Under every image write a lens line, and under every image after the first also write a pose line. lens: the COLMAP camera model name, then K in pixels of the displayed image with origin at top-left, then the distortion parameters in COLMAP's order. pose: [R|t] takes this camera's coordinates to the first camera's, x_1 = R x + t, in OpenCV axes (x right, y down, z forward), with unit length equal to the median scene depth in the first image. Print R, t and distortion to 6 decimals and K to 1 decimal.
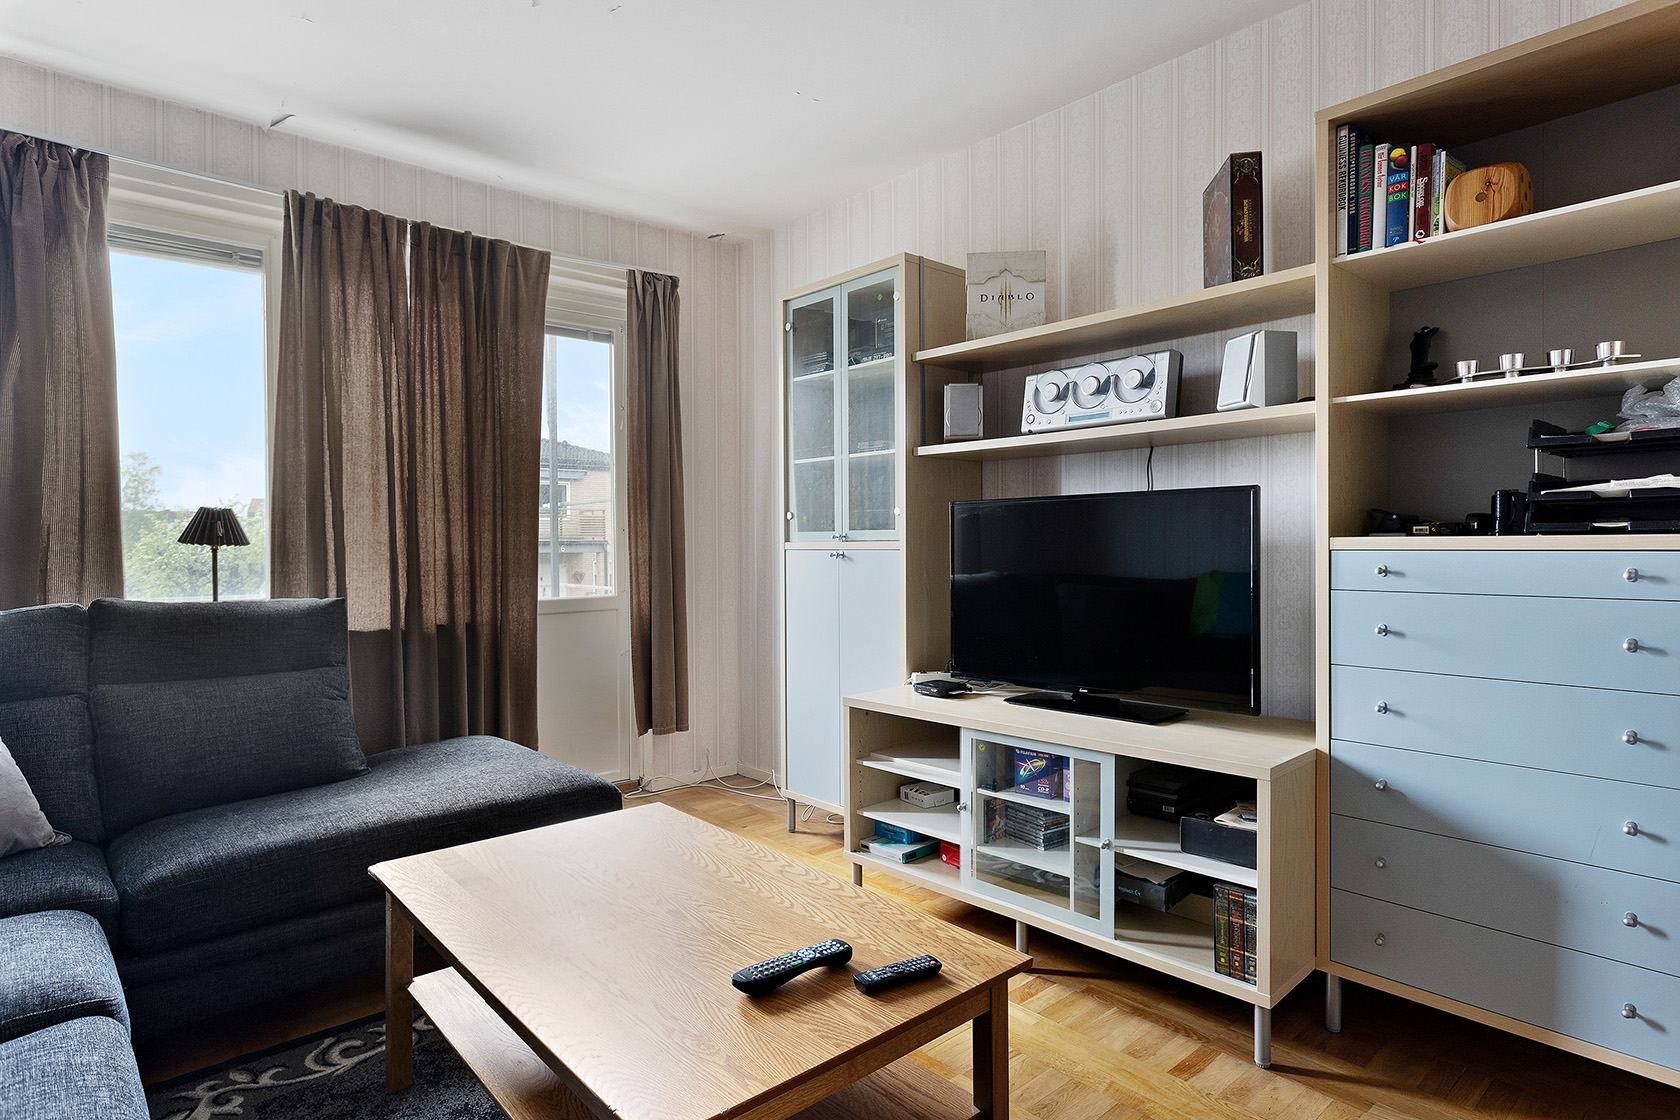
lens RADIAL K [[906.2, 0, 840.0], [0, 906.2, 560.0], [0, 0, 1]] dist [0.002446, -0.001003]
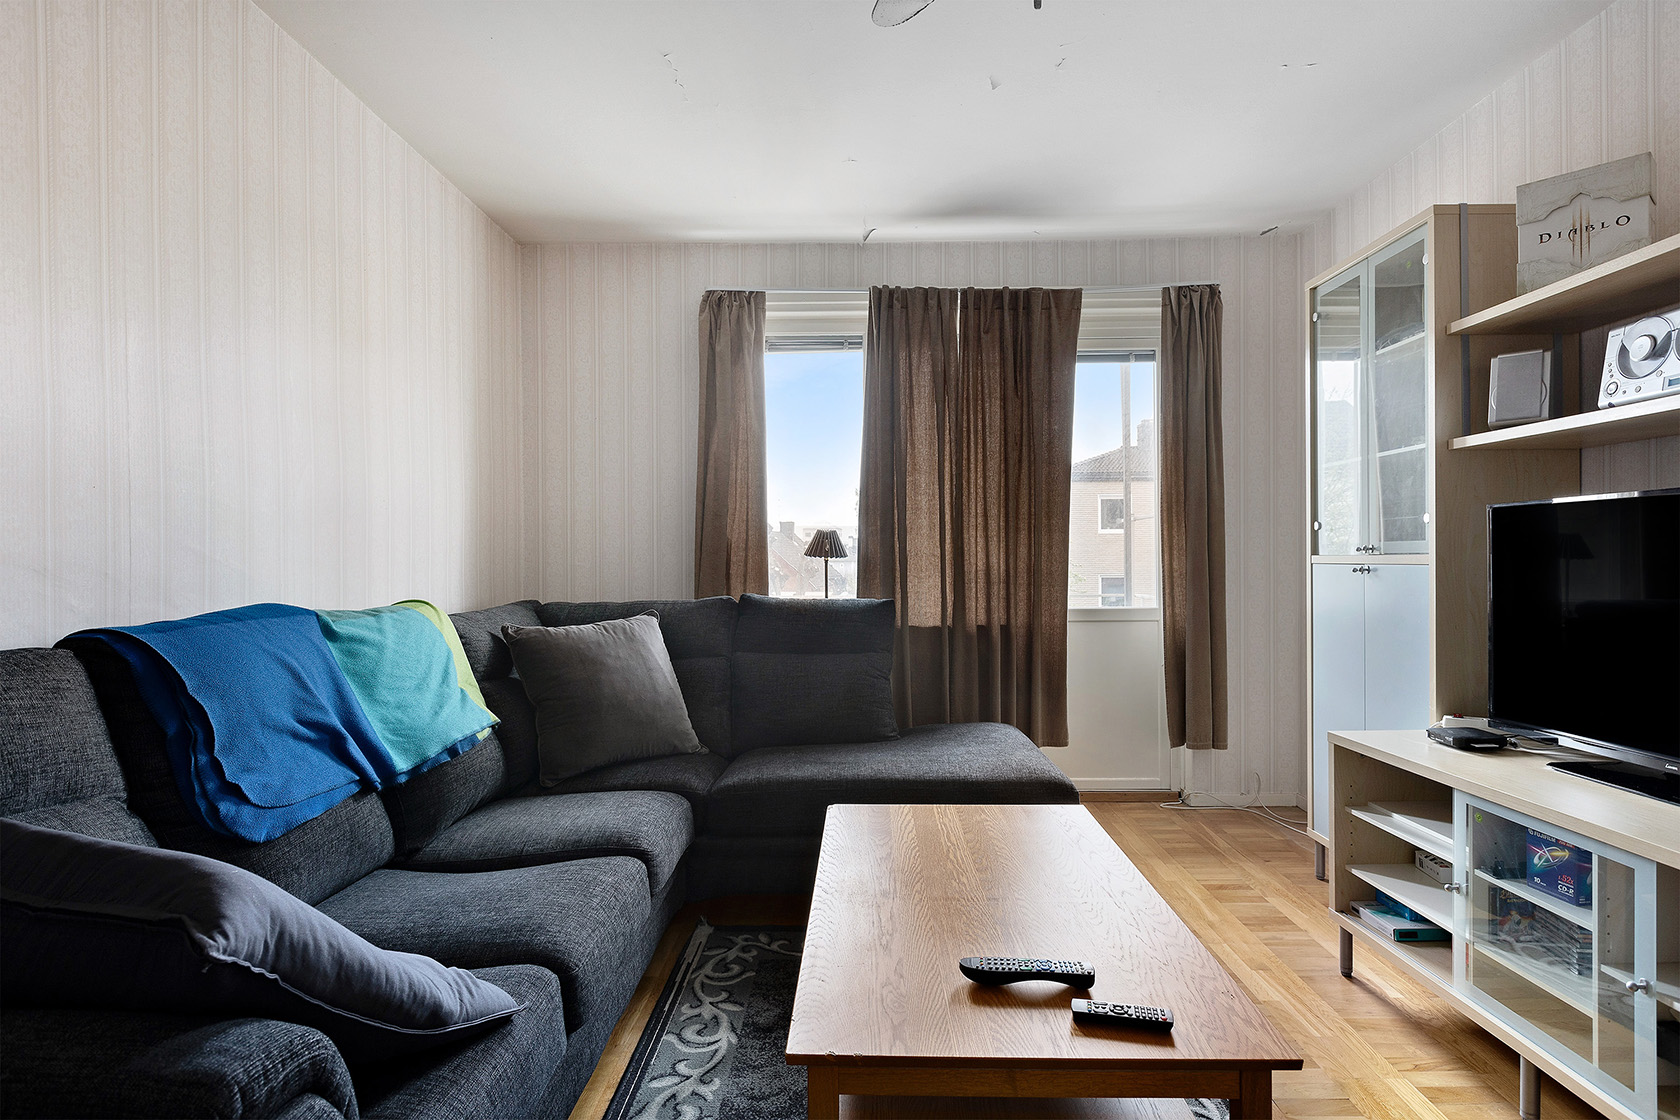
lens RADIAL K [[858.4, 0, 840.0], [0, 858.4, 560.0], [0, 0, 1]] dist [-0.002777, -0.001546]
pose [[0.736788, 0.003989, -0.676112, 0.200171], [-0.012190, 0.999898, -0.007384, -0.003154], [0.676014, 0.013683, 0.736762, 0.062132]]
